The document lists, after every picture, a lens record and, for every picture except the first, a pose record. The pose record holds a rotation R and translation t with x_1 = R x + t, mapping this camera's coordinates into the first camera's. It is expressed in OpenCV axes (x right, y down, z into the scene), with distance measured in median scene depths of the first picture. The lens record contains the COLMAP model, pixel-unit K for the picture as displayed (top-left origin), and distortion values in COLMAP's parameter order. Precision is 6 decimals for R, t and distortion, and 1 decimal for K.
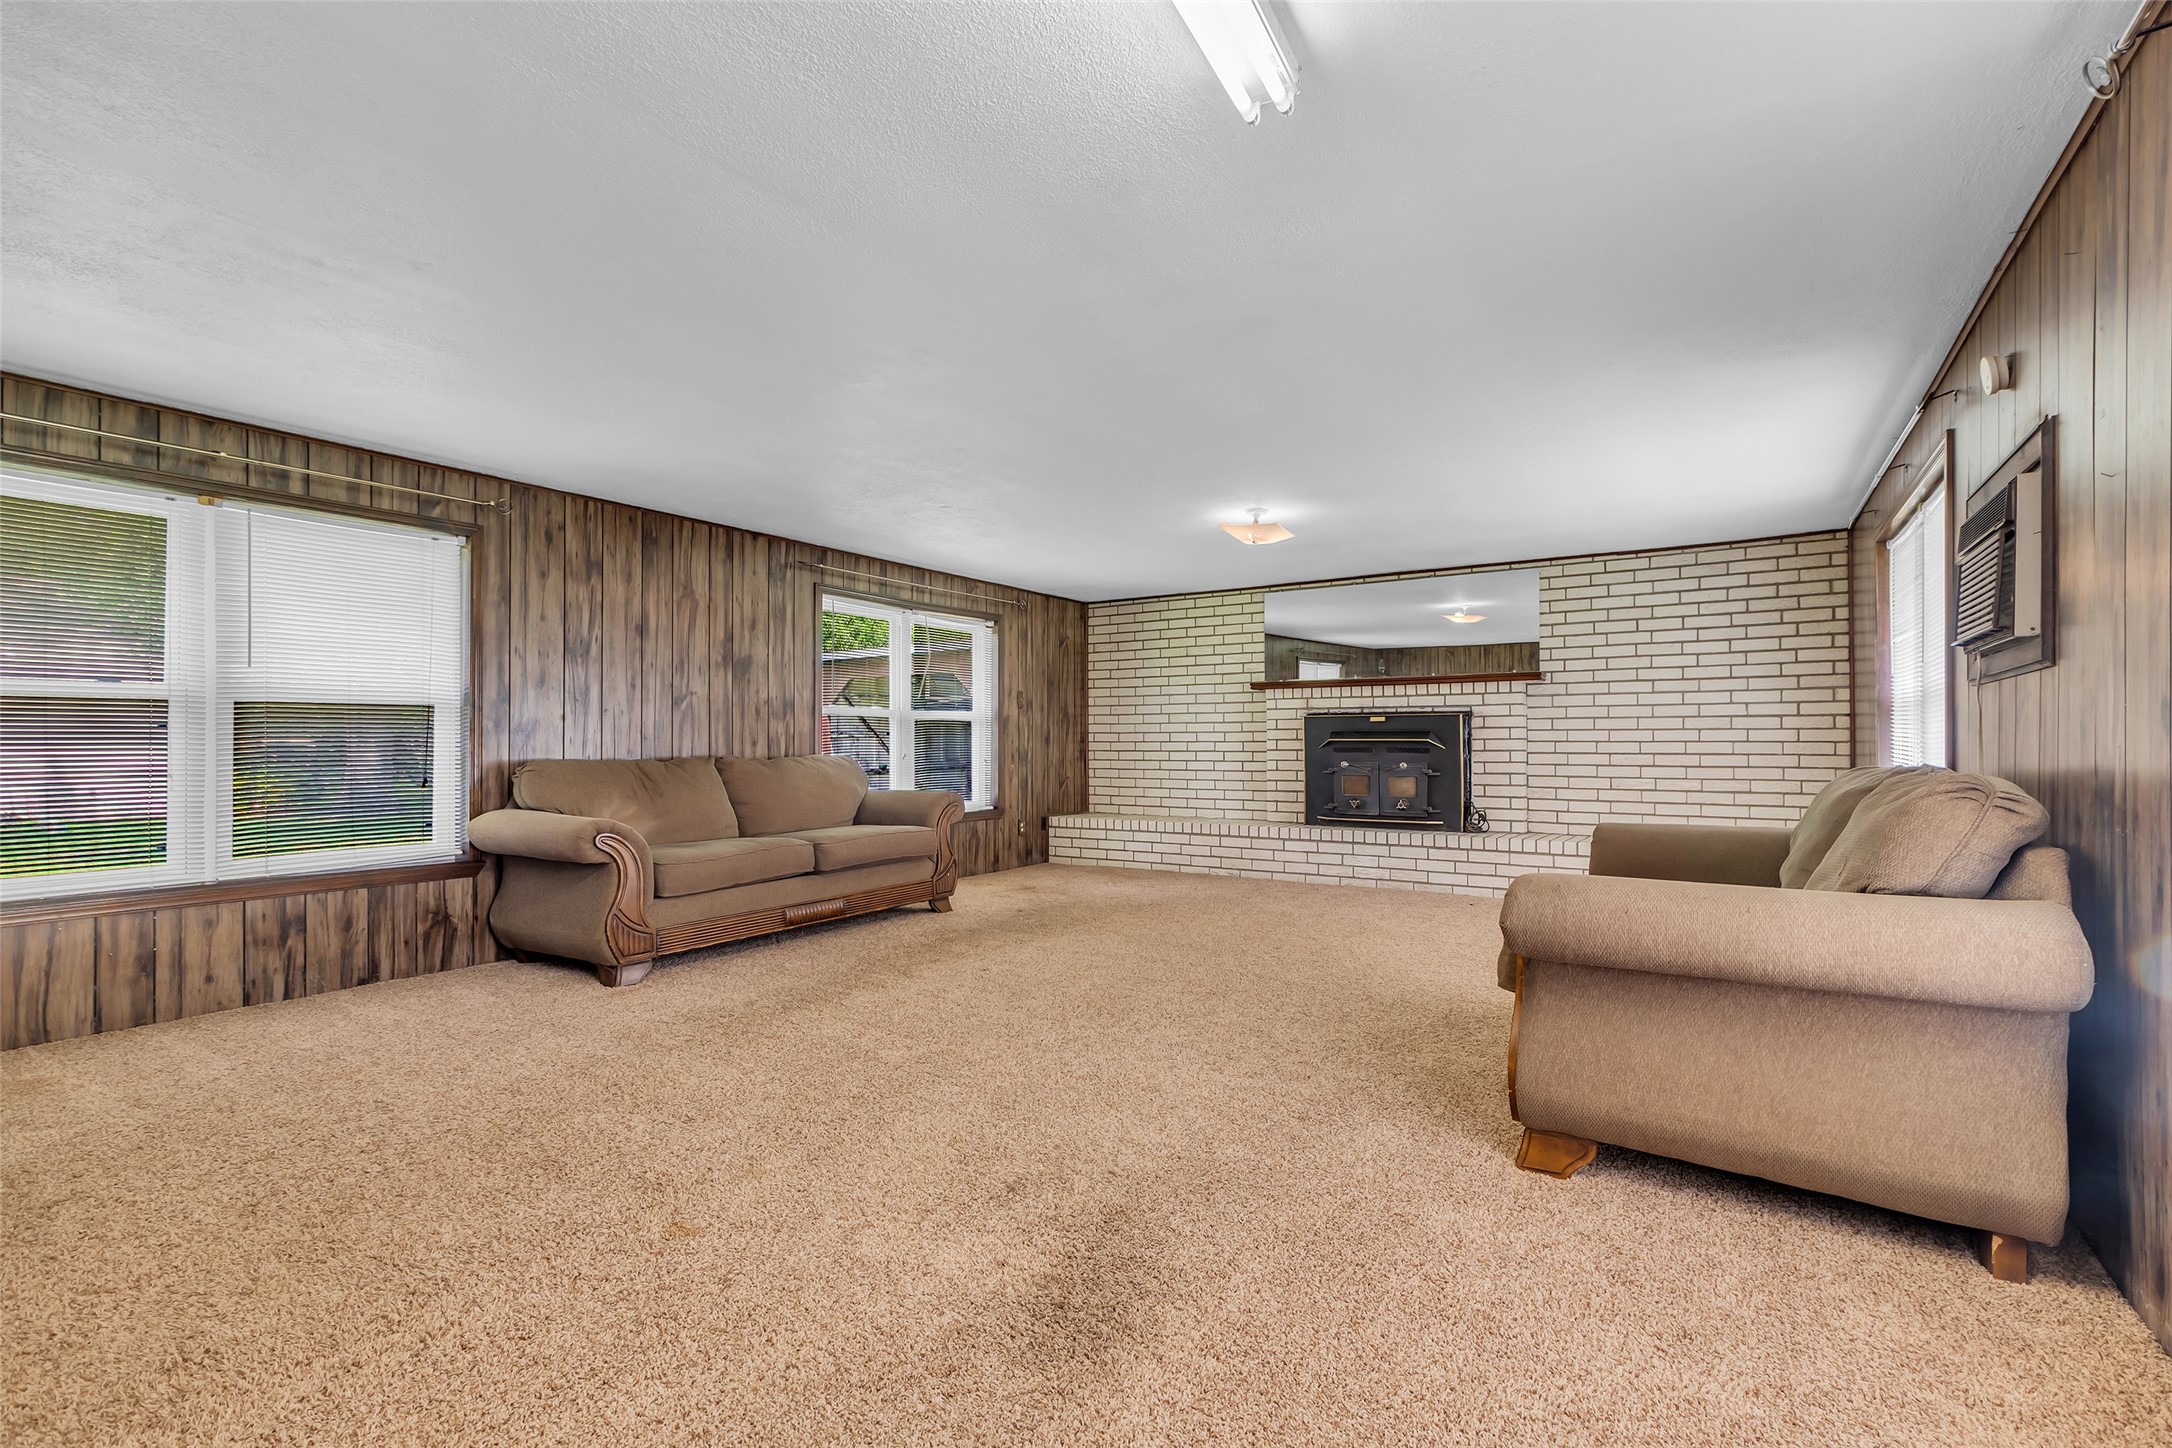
lens RADIAL K [[975.9, 0, 1091.2], [0, 975.9, 734.2], [0, 0, 1]] dist [0.001972, -0.000176]
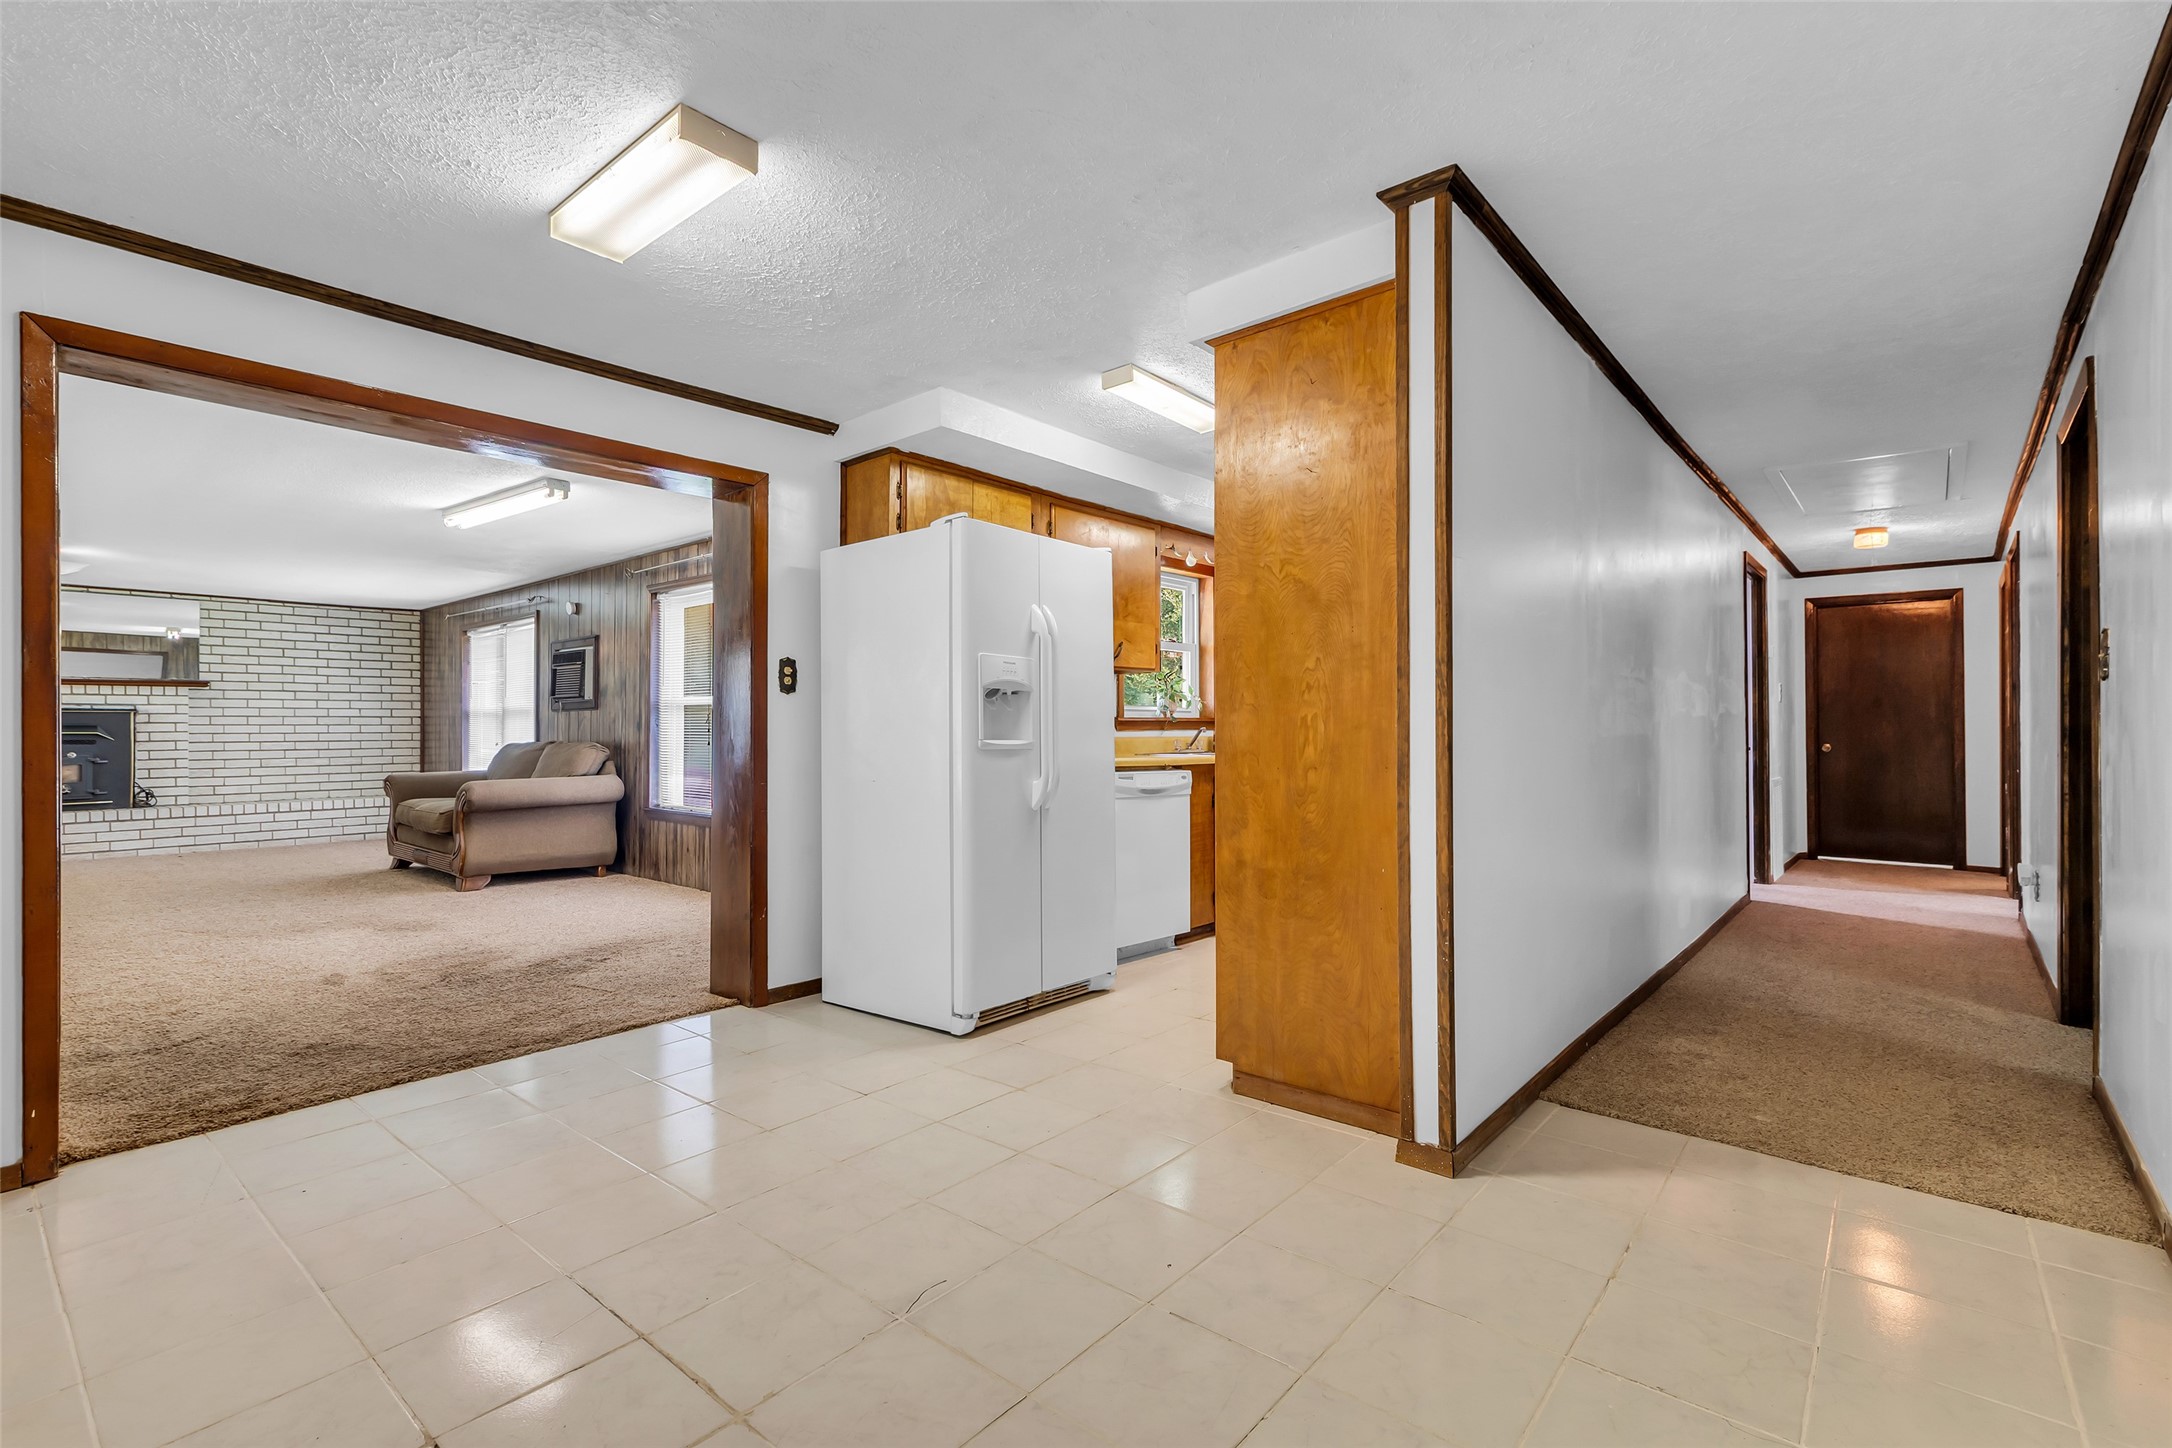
lens RADIAL K [[975.9, 0, 1098.0], [0, 975.9, 714.9], [0, 0, 1]] dist [0.001972, -0.000176]
pose [[0.129115, 0.013769, 0.991534, -0.705560], [-0.001113, 0.999905, -0.013740, -0.001007], [-0.991629, 0.000671, 0.129118, -0.375389]]
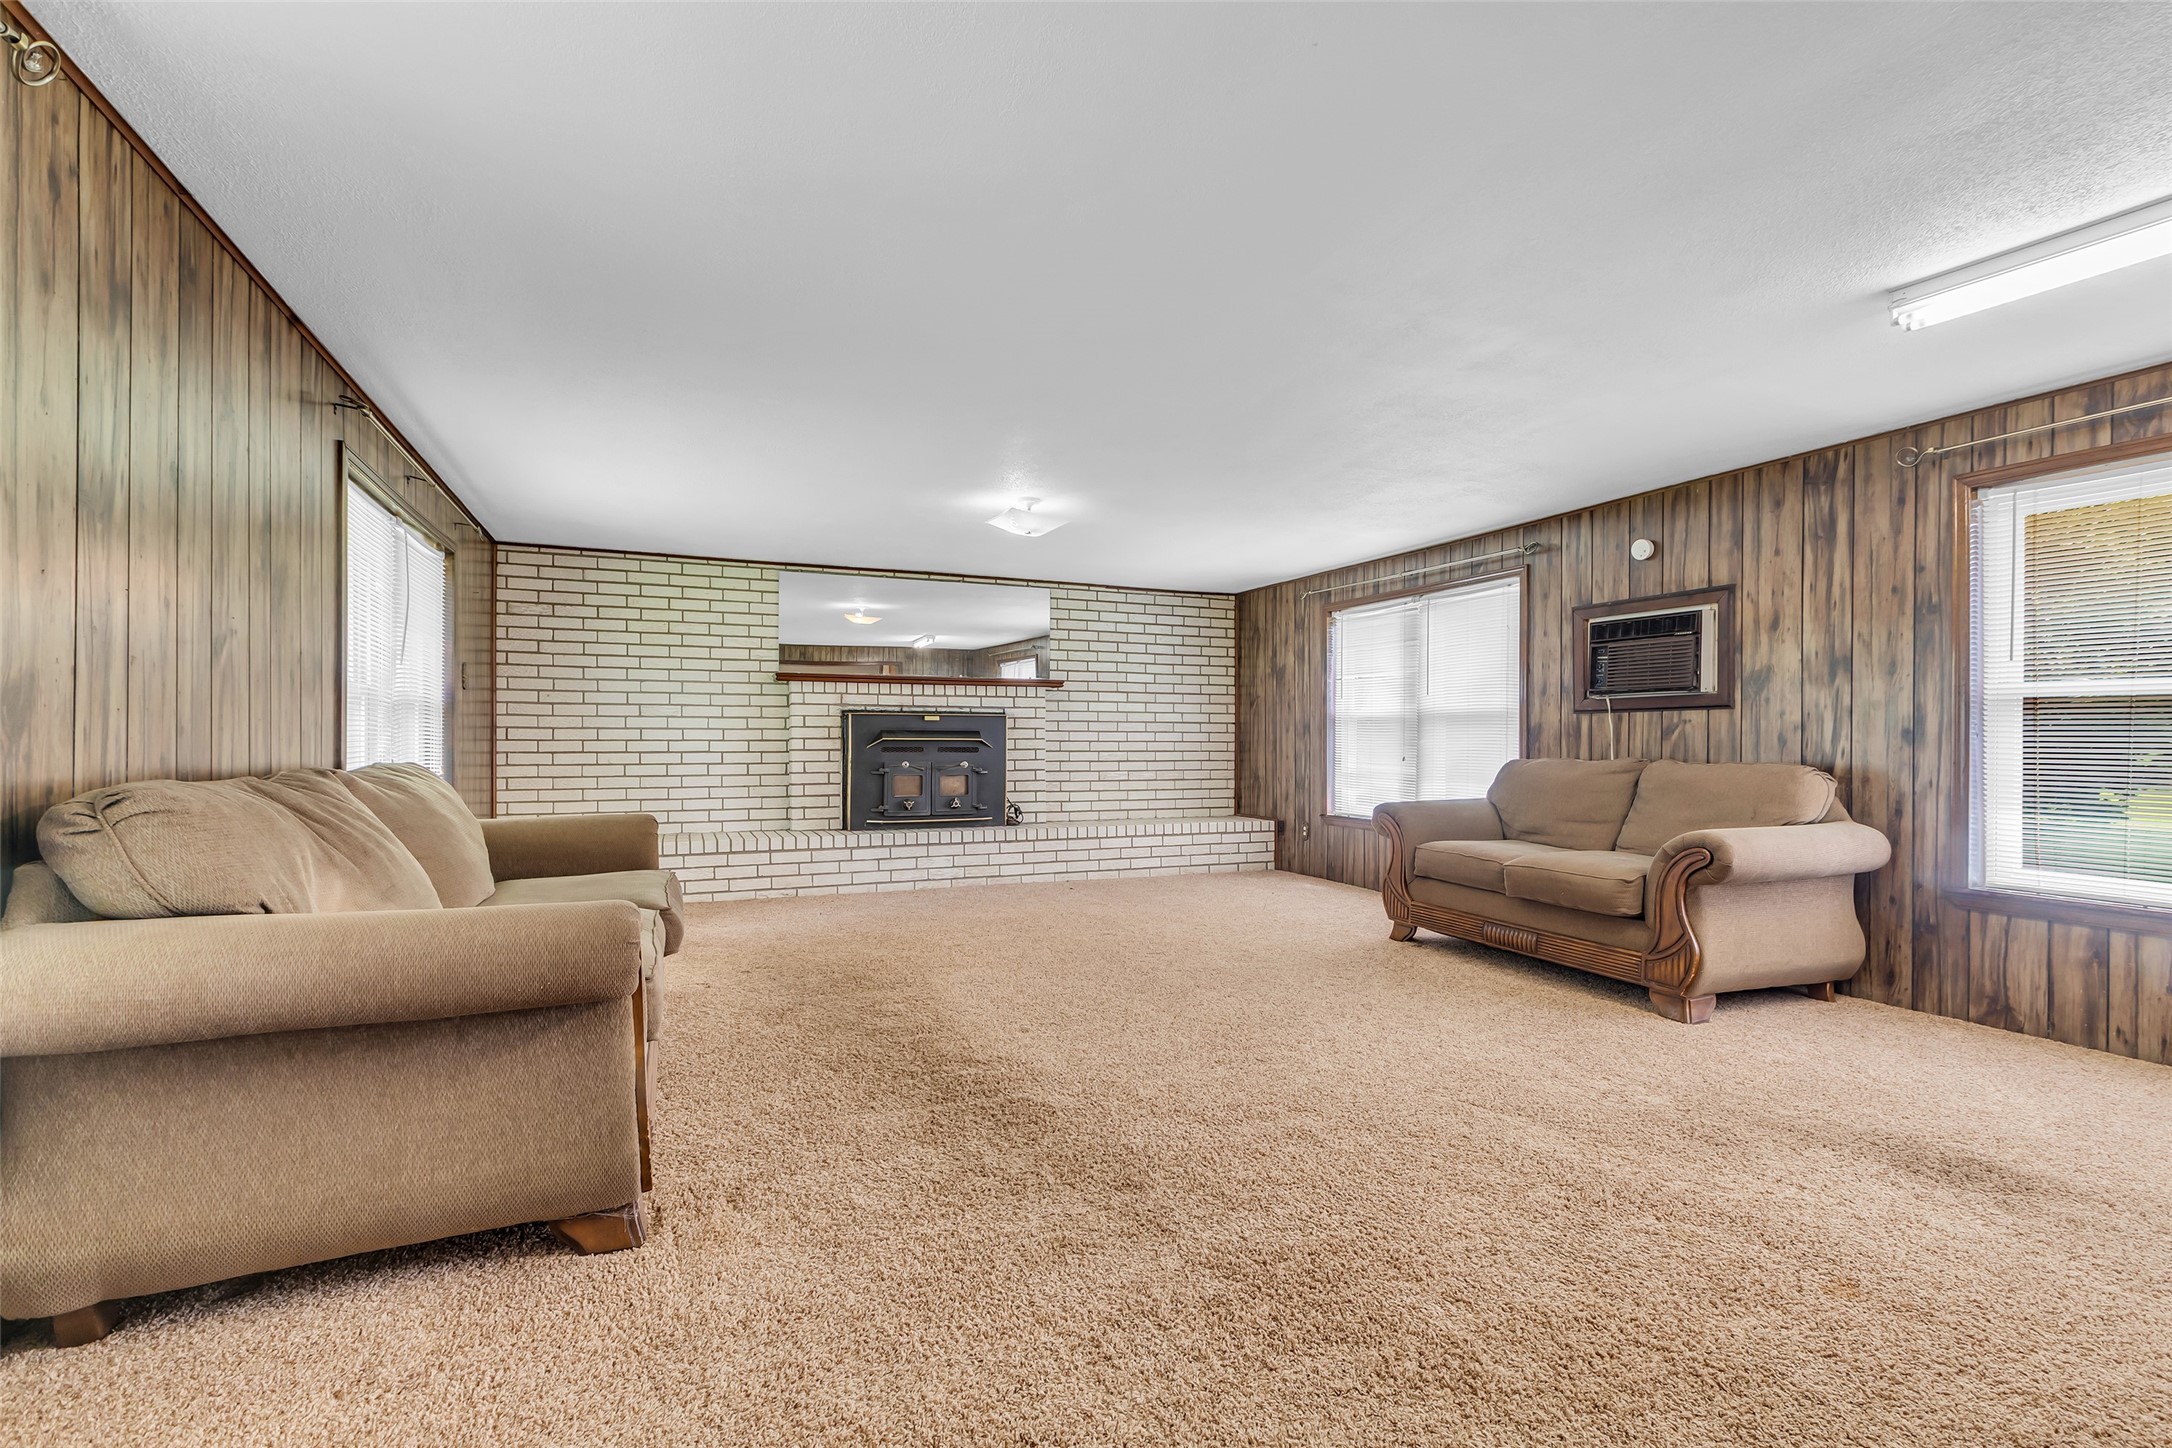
lens RADIAL K [[975.9, 0, 1093.8], [0, 975.9, 738.5], [0, 0, 1]] dist [0.001972, -0.000176]
pose [[0.547473, 0.005093, 0.836808, -0.480695], [-0.009891, 0.999951, 0.000386, 0.003272], [-0.836765, -0.008488, 0.547497, 0.342915]]
